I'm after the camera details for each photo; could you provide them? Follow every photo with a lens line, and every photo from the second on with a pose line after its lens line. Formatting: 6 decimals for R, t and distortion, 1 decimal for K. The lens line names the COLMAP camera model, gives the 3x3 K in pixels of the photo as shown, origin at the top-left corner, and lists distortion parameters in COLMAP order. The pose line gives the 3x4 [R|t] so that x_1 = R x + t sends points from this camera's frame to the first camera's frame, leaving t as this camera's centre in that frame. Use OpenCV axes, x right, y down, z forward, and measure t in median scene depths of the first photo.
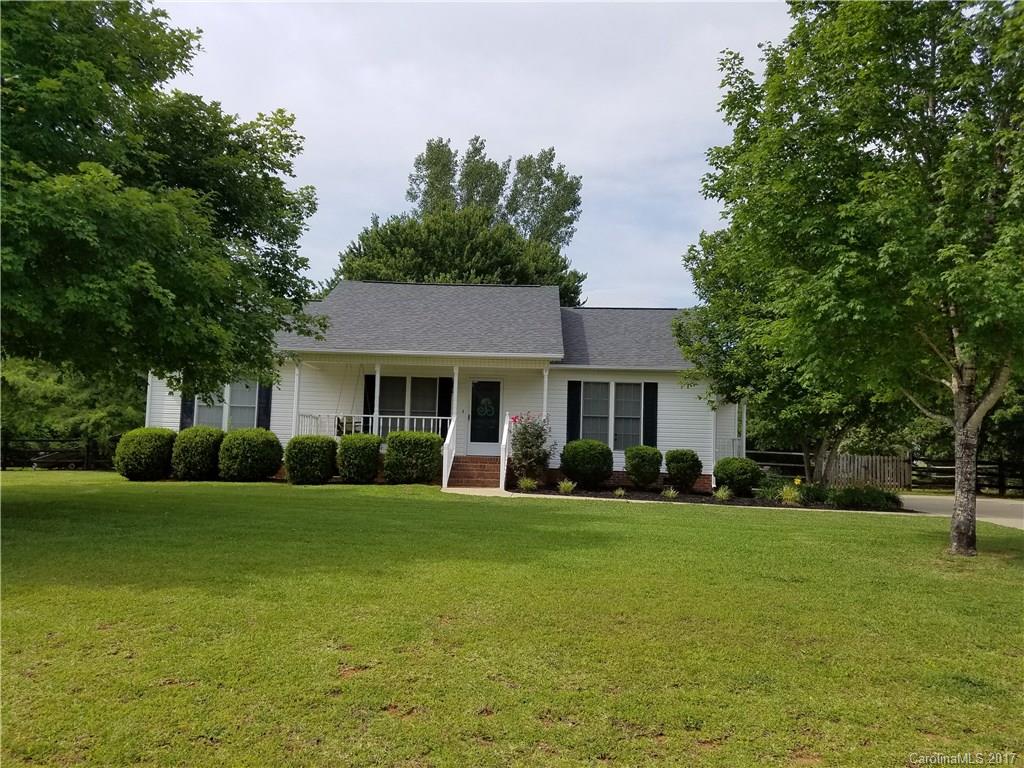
lens RADIAL K [[796.3, 0, 507.9], [0, 796.3, 411.4], [0, 0, 1]] dist [0.257176, -0.433705]
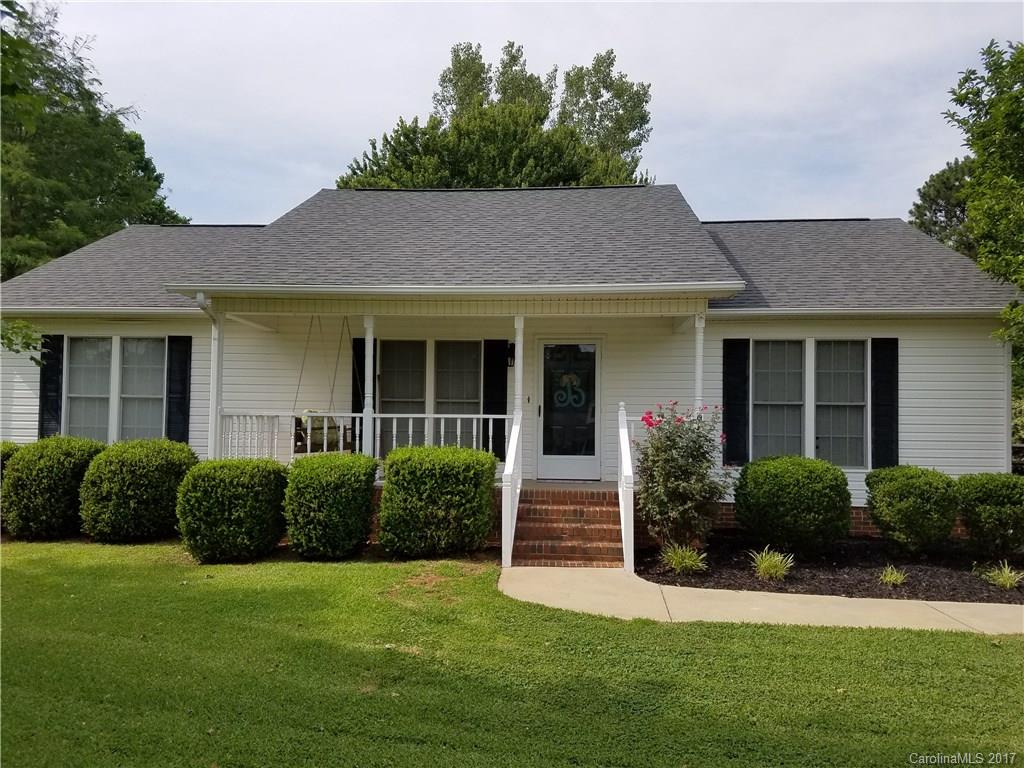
lens RADIAL K [[796.3, 0, 507.9], [0, 796.3, 411.4], [0, 0, 1]] dist [0.257176, -0.433705]
pose [[0.998989, -0.019469, -0.040524, -0.049311], [0.020904, 0.999159, 0.035282, -0.012317], [0.039803, -0.036093, 0.998555, 0.452878]]
